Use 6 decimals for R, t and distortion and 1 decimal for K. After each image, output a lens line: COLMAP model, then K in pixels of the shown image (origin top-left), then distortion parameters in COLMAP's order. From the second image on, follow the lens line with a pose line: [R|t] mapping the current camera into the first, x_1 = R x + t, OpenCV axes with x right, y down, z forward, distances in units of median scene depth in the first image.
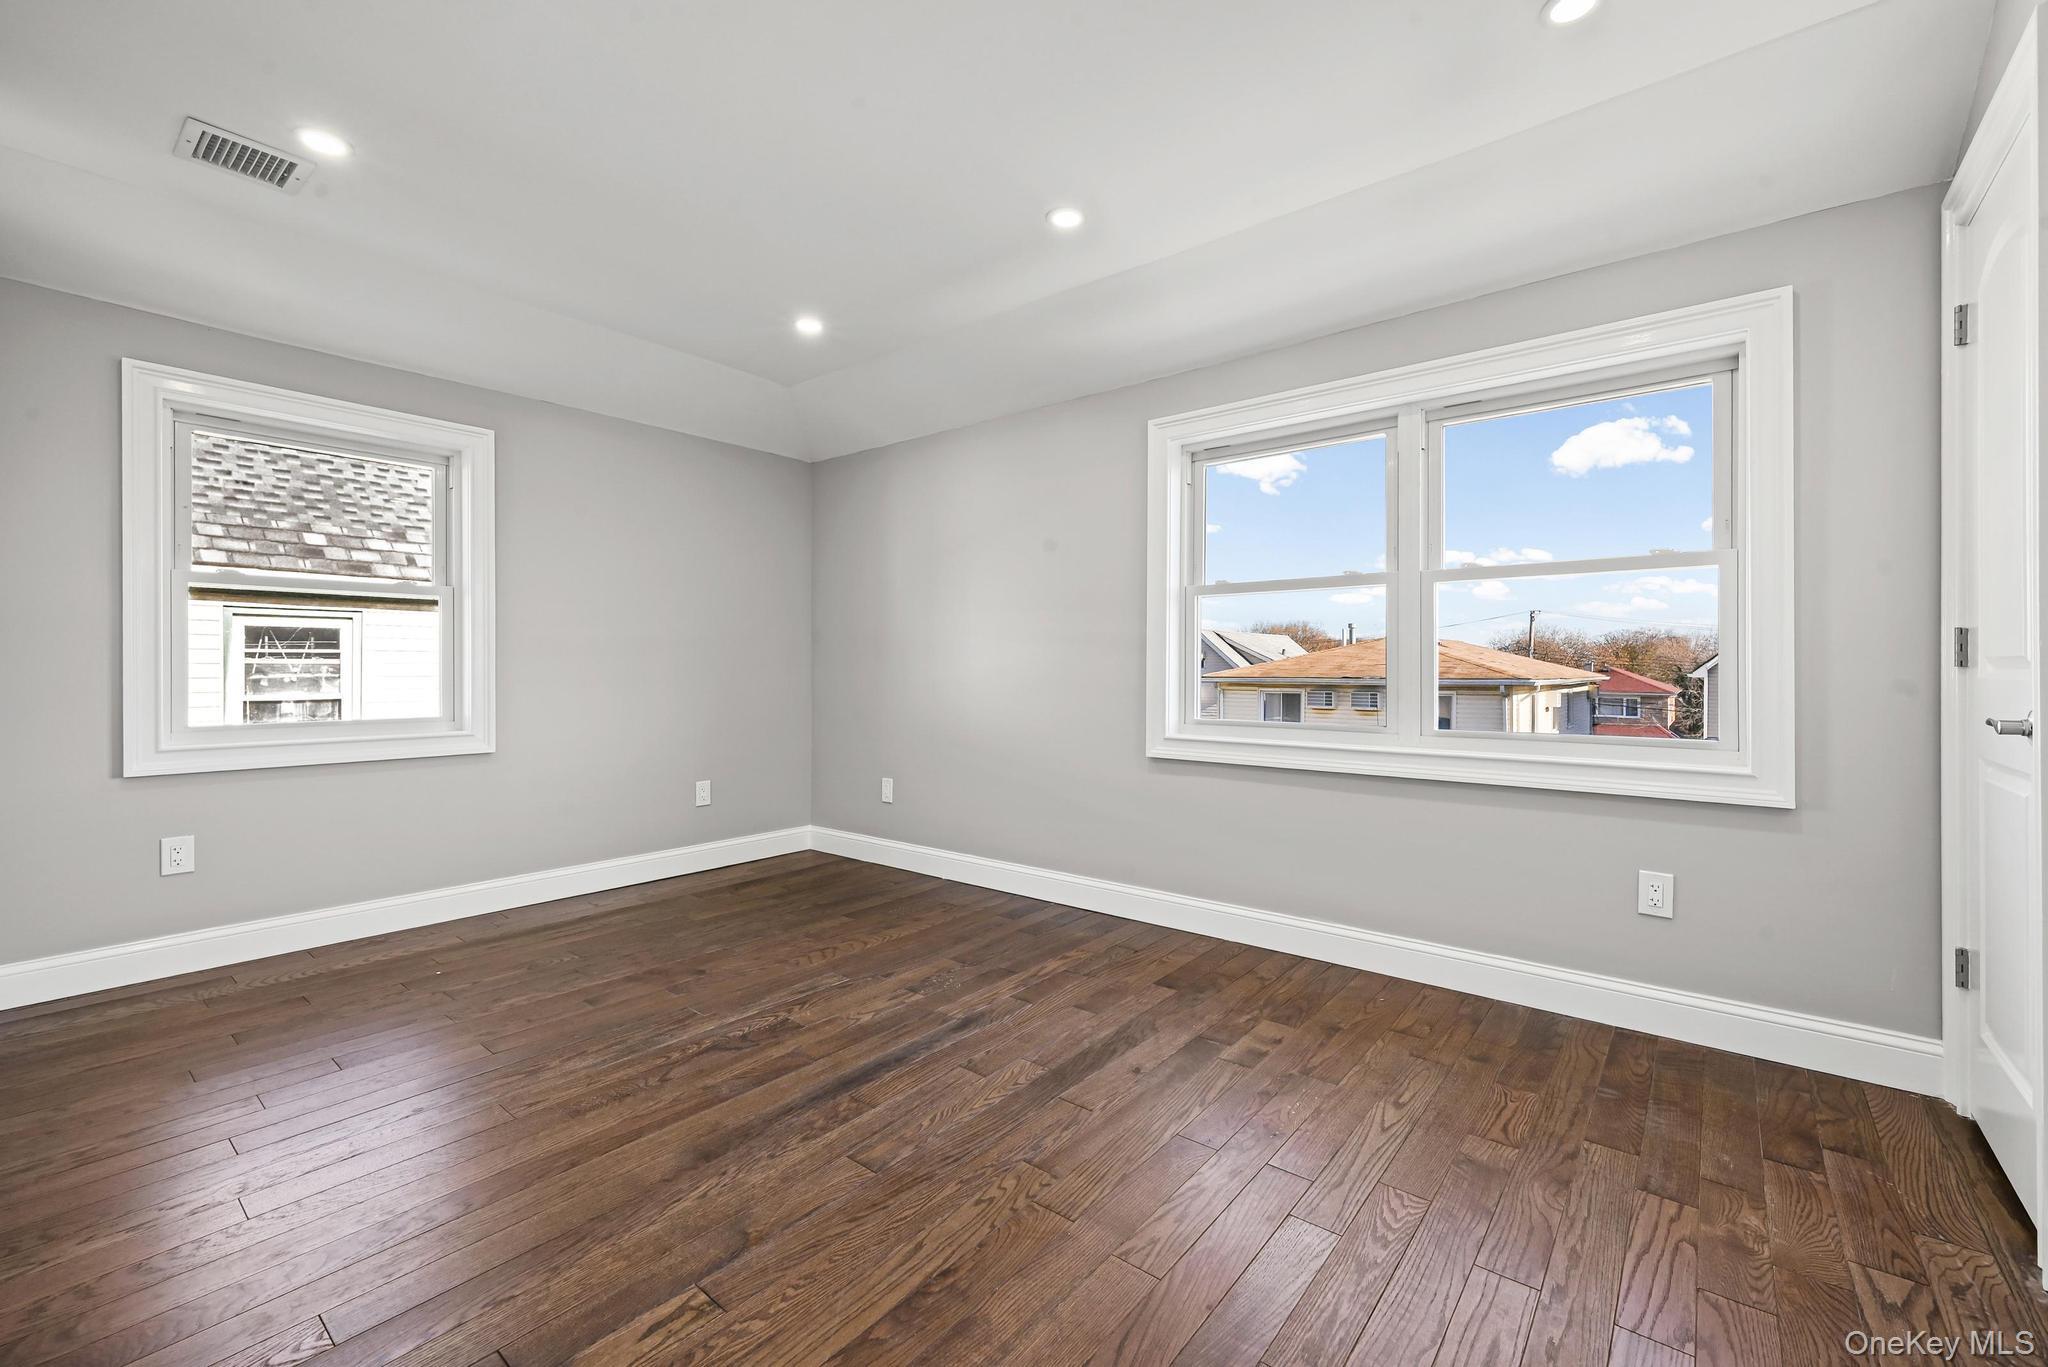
lens RADIAL K [[837.6, 0, 1040.1], [0, 837.6, 671.0], [0, 0, 1]] dist [-0.001082, -0.000171]
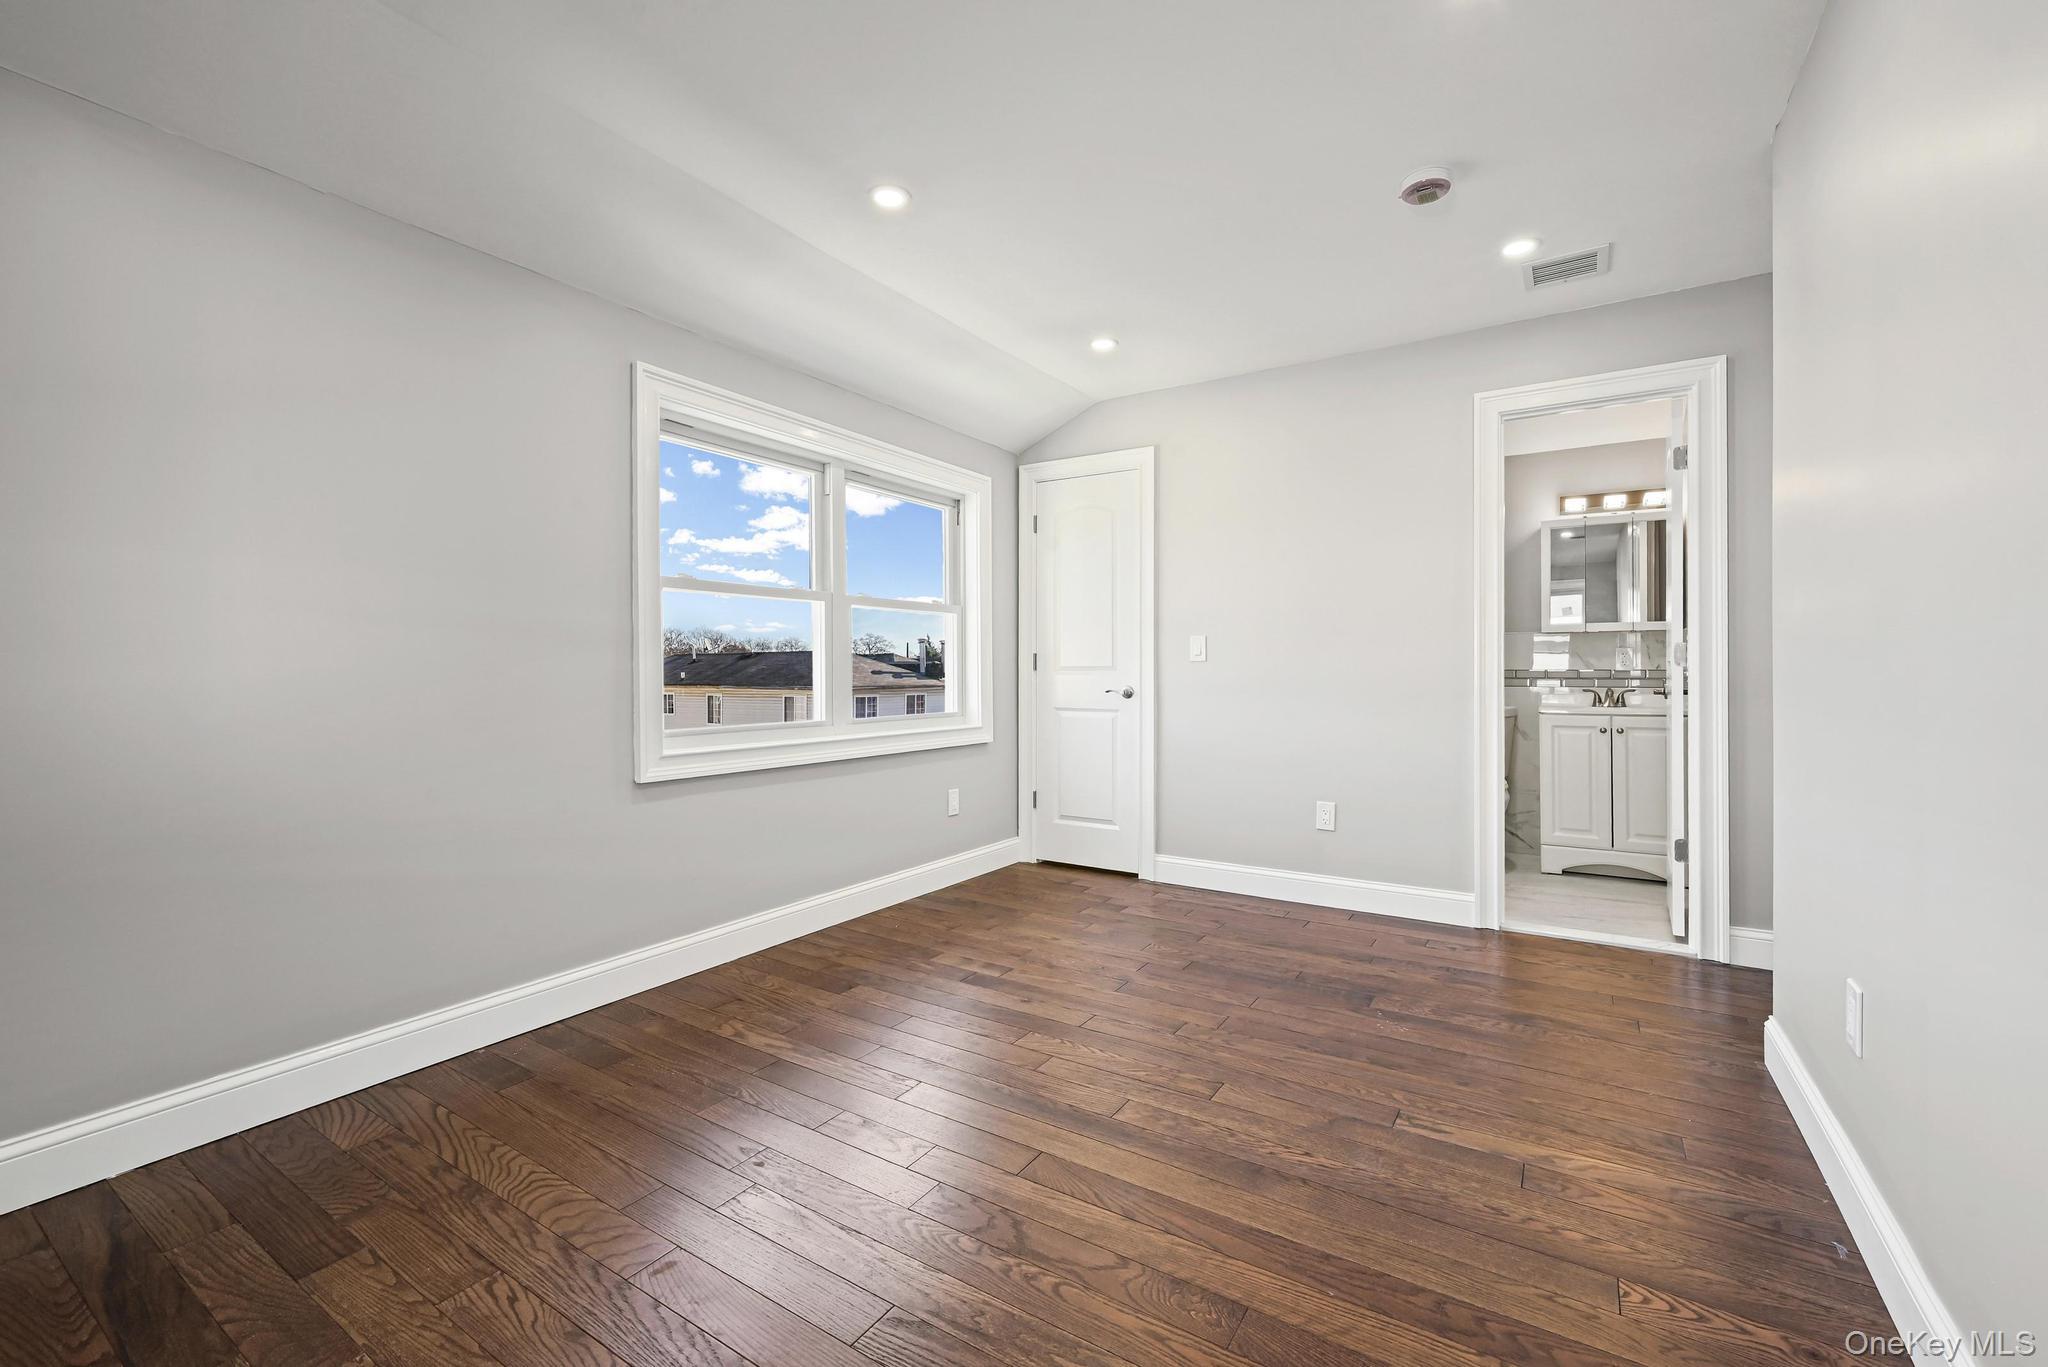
lens RADIAL K [[837.6, 0, 1038.1], [0, 837.6, 668.0], [0, 0, 1]] dist [-0.001082, -0.000171]
pose [[-0.100202, 0.001731, 0.994966, -1.000242], [0.005510, 0.999984, -0.001185, -0.006886], [-0.994952, 0.005364, -0.100210, 0.999411]]
